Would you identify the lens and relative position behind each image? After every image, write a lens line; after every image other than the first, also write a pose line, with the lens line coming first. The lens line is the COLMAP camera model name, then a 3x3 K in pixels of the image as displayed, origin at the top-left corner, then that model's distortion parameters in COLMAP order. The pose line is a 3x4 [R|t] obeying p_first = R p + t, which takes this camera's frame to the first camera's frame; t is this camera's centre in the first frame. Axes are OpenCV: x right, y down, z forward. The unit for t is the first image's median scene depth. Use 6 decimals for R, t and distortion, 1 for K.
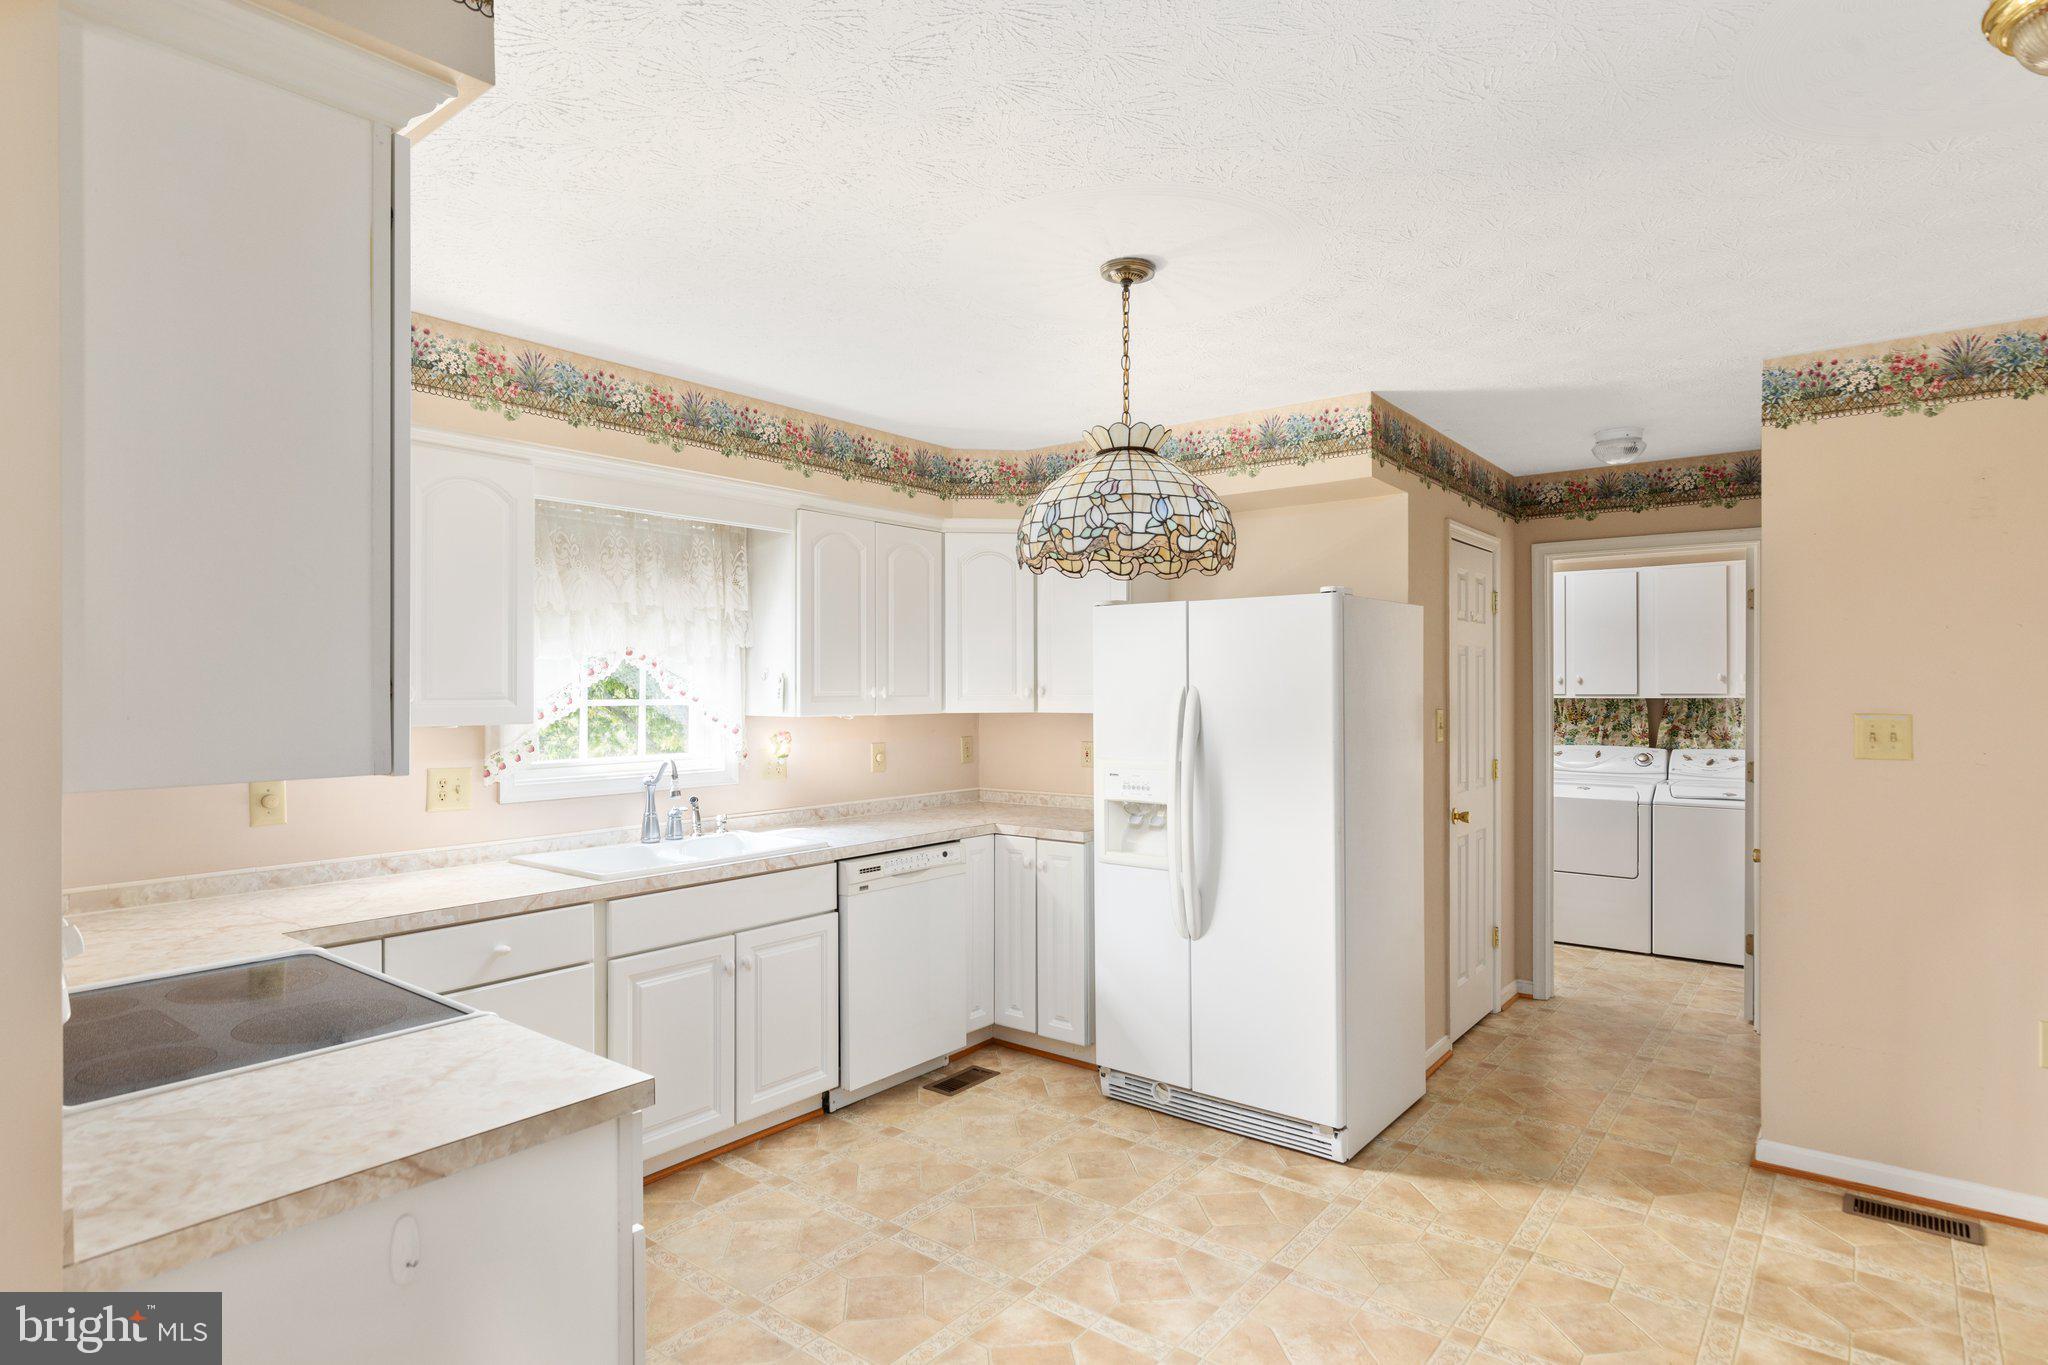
lens RADIAL K [[1070.5, 0, 1046.6], [0, 1070.5, 677.4], [0, 0, 1]] dist [-0.037080, 0.000101]
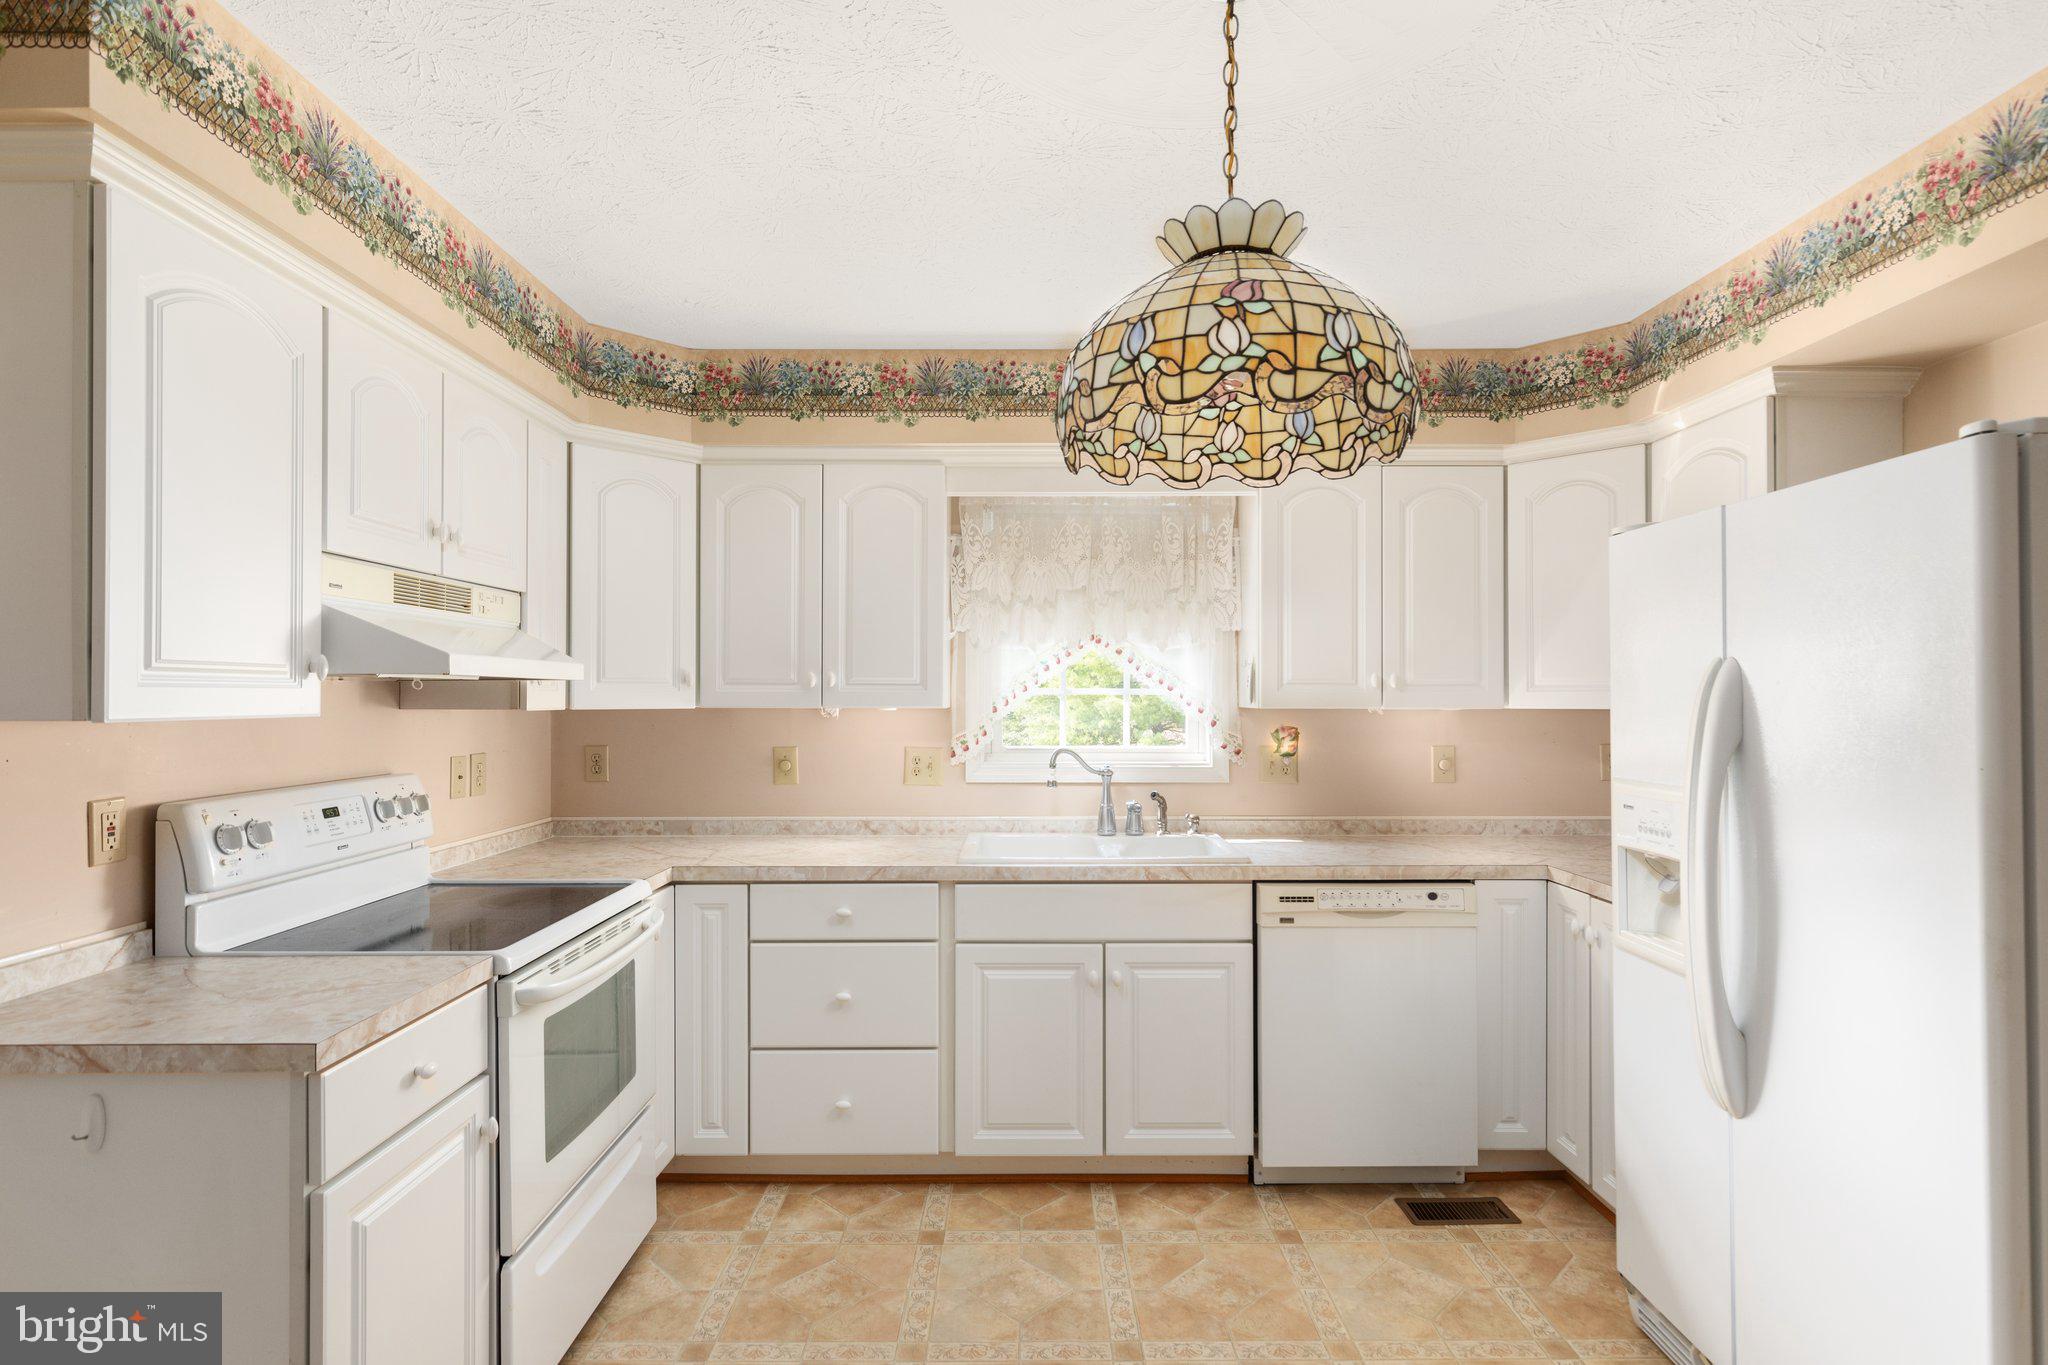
lens RADIAL K [[1028.8, 0, 1024.0], [0, 1028.8, 682.5], [0, 0, 1]] dist [0.000484, -0.001498]
pose [[0.611992, -0.002970, -0.790858, 0.334206], [0.007737, 0.999968, 0.002232, 0.013987], [0.790826, -0.007485, 0.611995, 0.377992]]
